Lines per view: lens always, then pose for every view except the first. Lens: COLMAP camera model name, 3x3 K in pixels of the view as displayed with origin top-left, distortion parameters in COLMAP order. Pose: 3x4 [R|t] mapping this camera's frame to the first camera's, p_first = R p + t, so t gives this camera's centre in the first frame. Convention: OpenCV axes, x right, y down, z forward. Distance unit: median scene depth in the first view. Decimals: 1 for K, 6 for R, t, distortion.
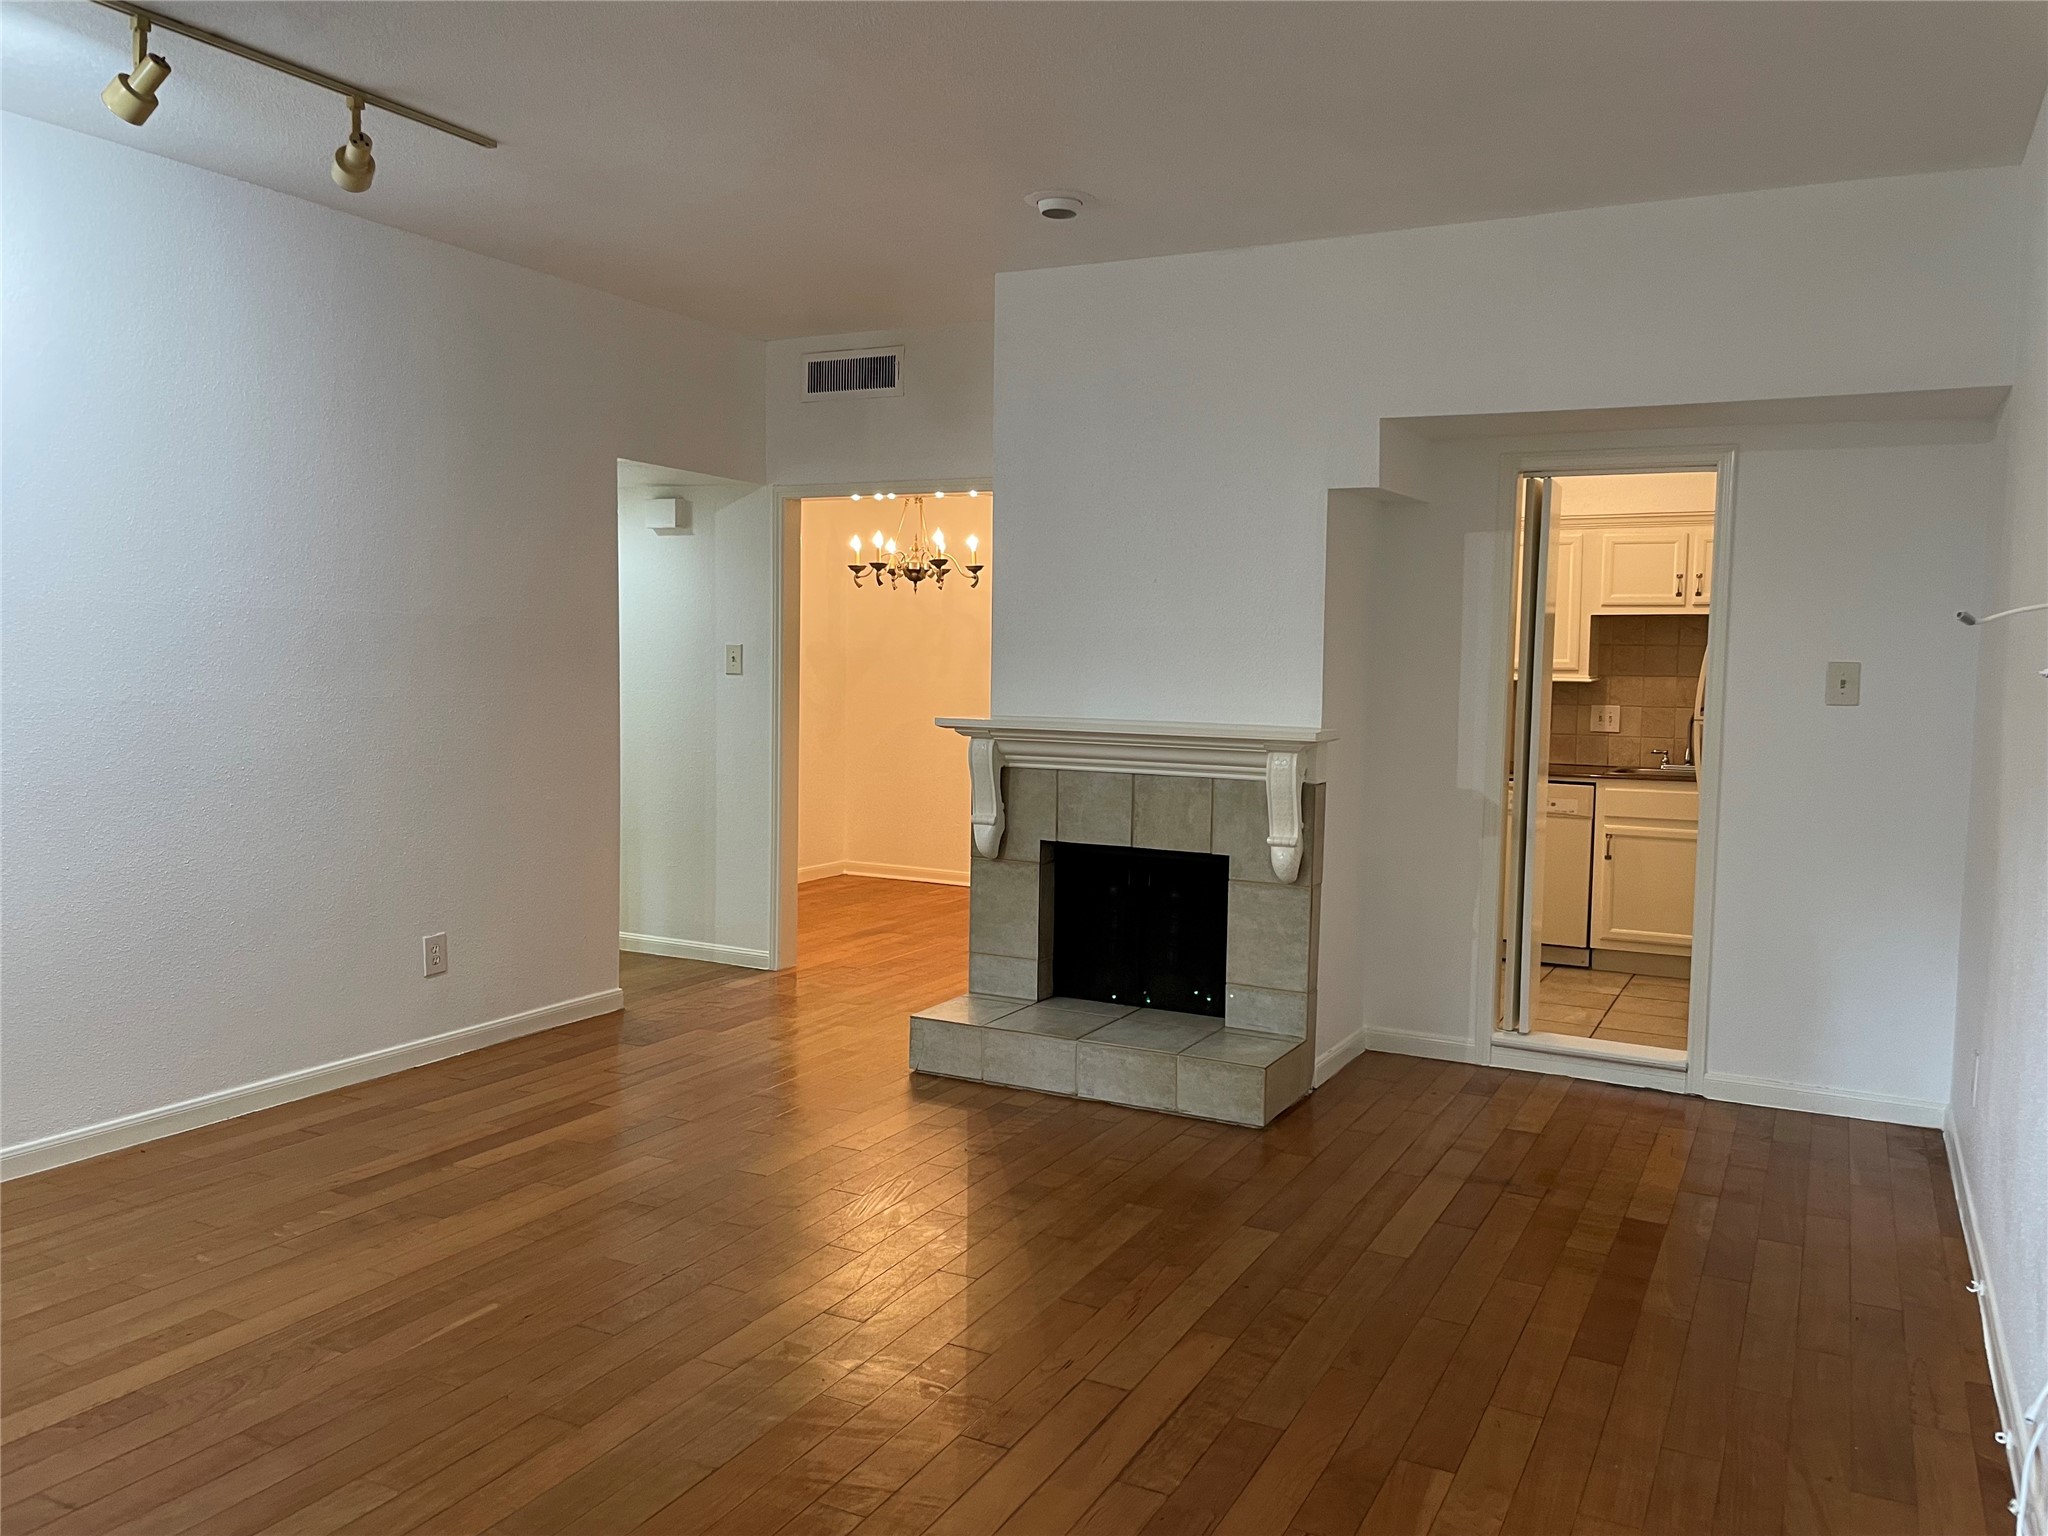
lens RADIAL K [[1563.1, 0, 1021.5], [0, 1563.1, 765.7], [0, 0, 1]] dist [0.077673, -0.114179]
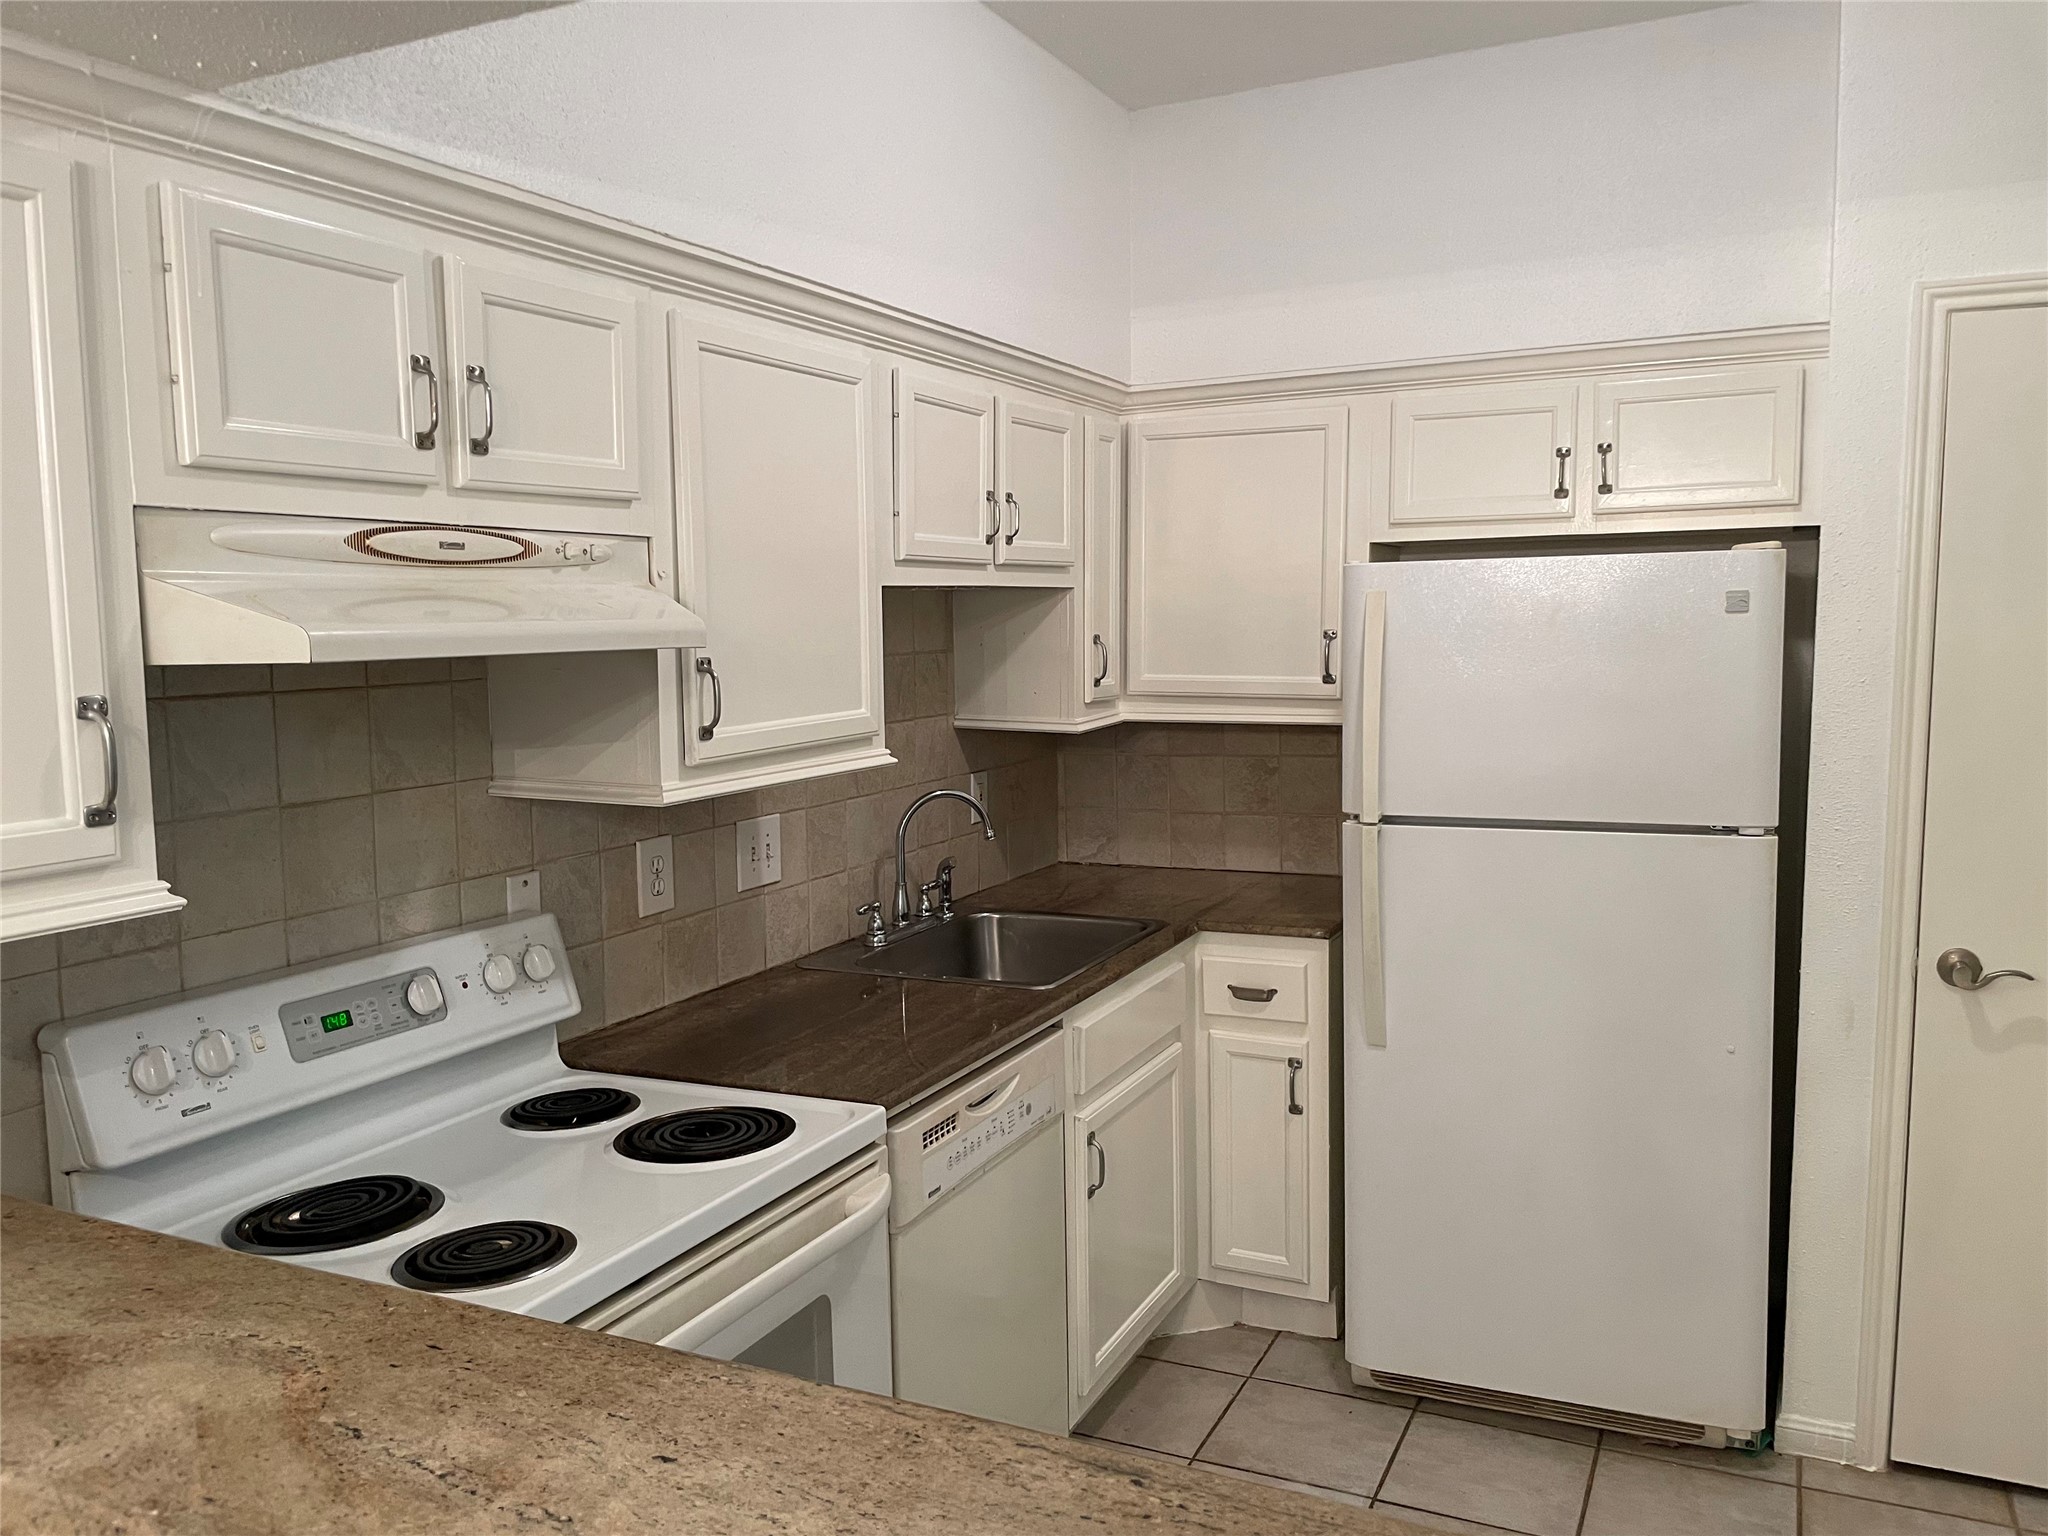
lens RADIAL K [[1563.1, 0, 1031.6], [0, 1563.1, 763.3], [0, 0, 1]] dist [0.077673, -0.114179]
pose [[-0.045915, -0.112494, 0.992591, -0.011354], [0.082078, 0.989854, 0.115981, -0.090043], [-0.995568, 0.086795, -0.036216, 0.940054]]
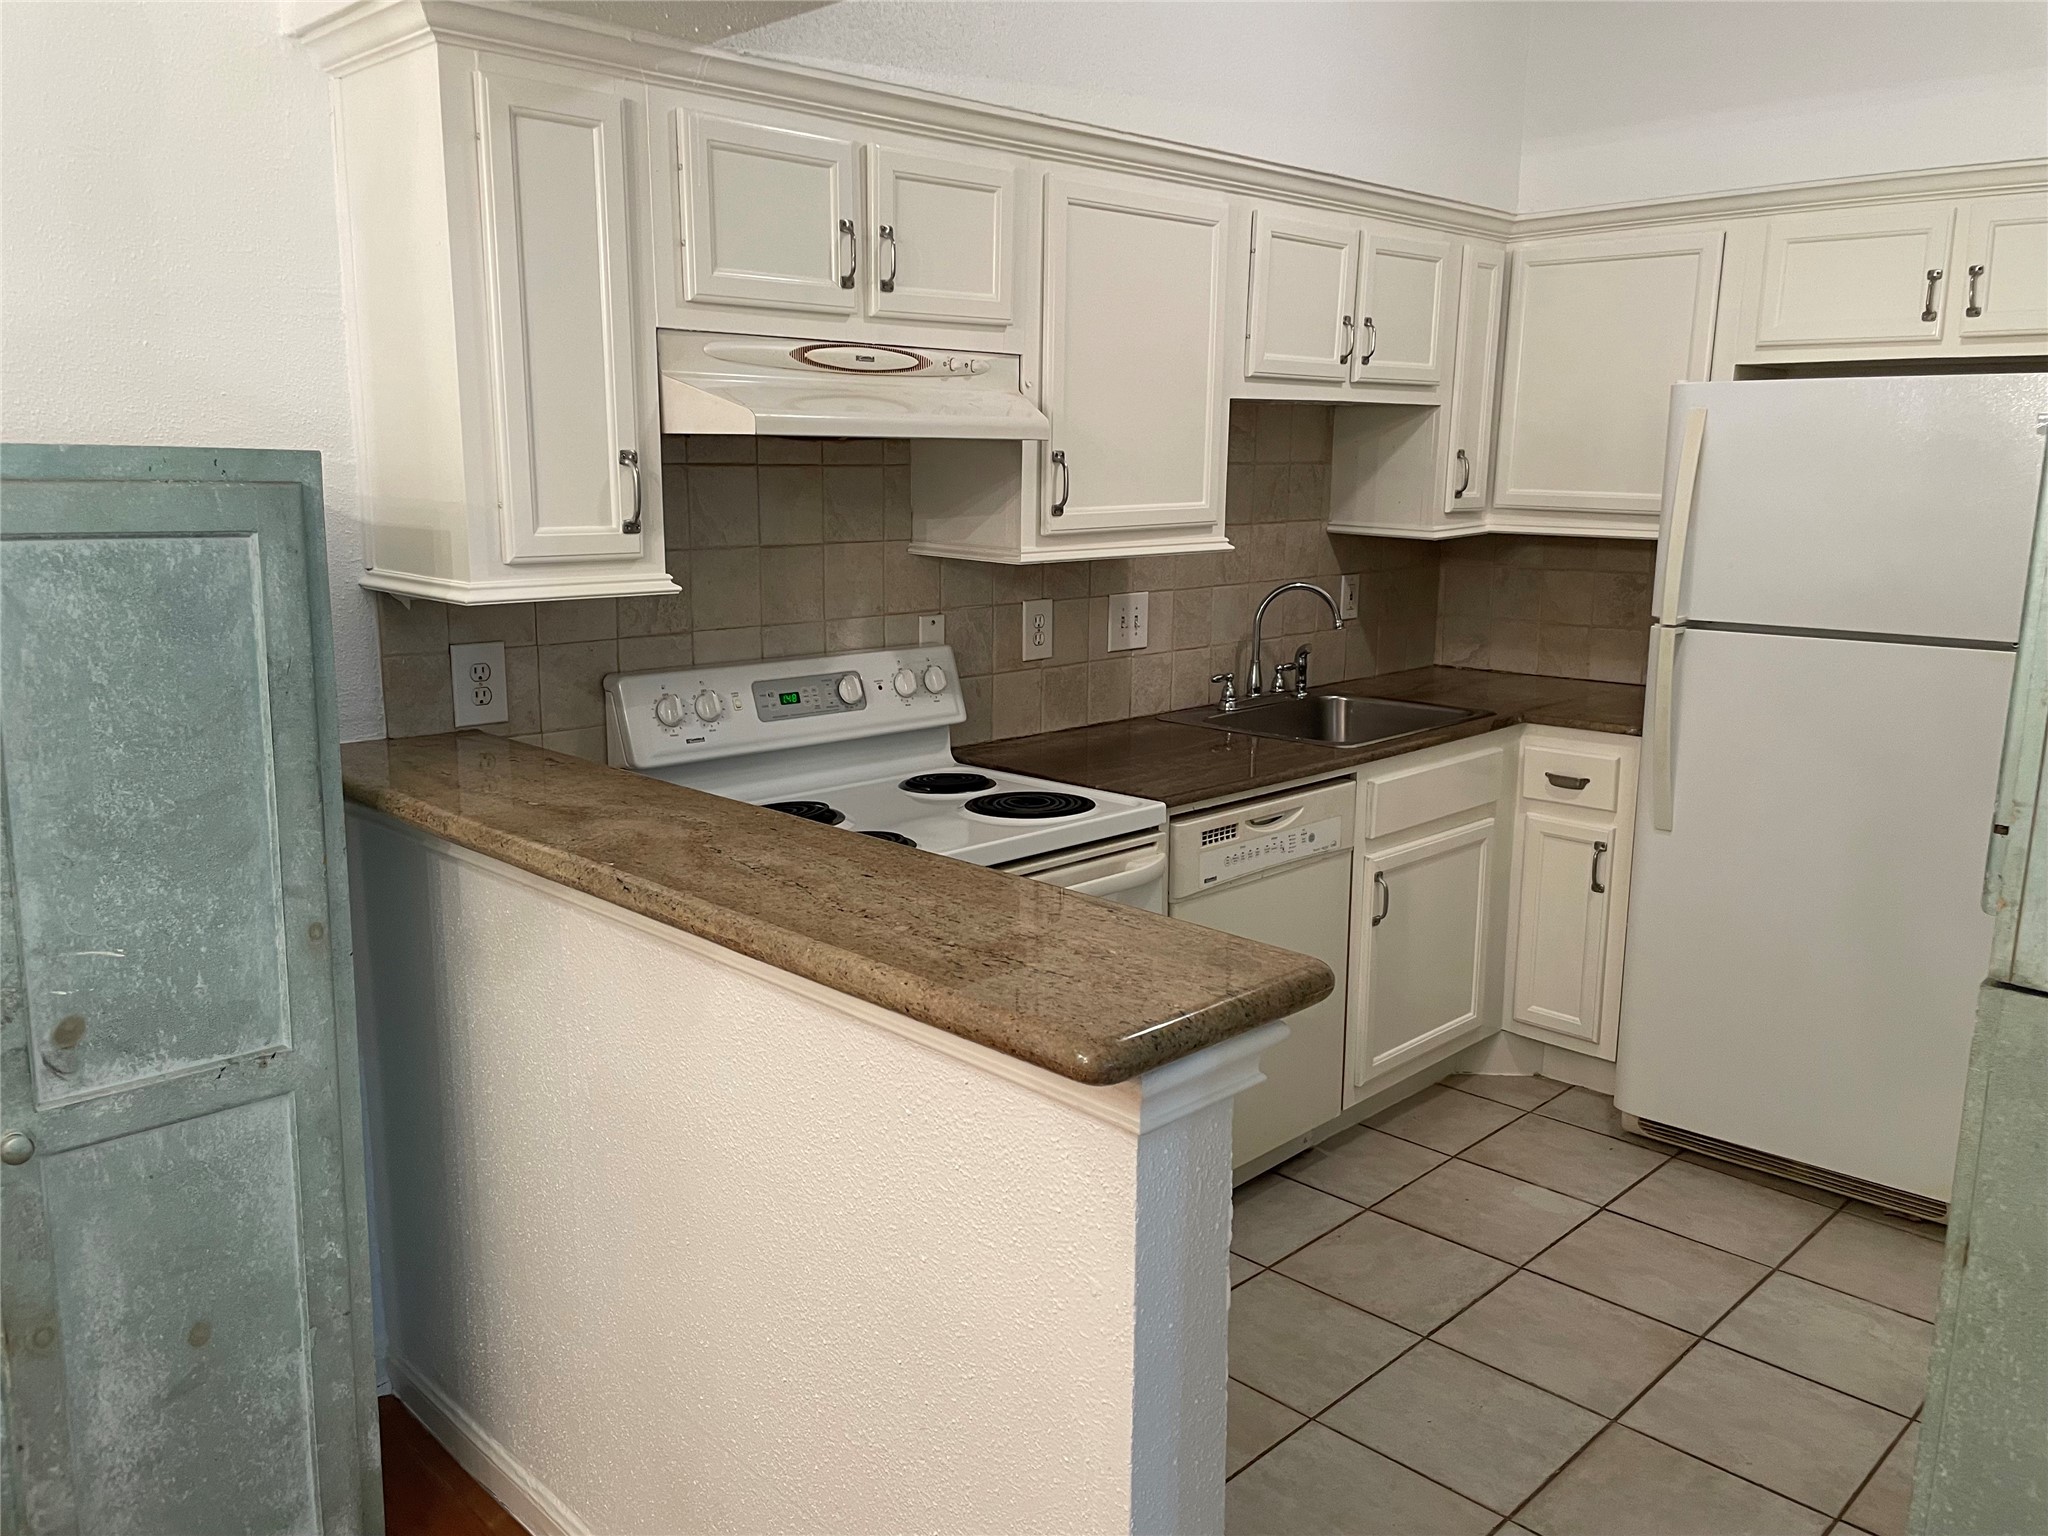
lens RADIAL K [[1563.1, 0, 1028.4], [0, 1563.1, 755.6], [0, 0, 1]] dist [0.077673, -0.114179]
pose [[0.293388, -0.196897, 0.935497, -0.086223], [0.062393, 0.980418, 0.186784, -0.079607], [-0.953955, 0.003568, 0.299927, 0.882508]]
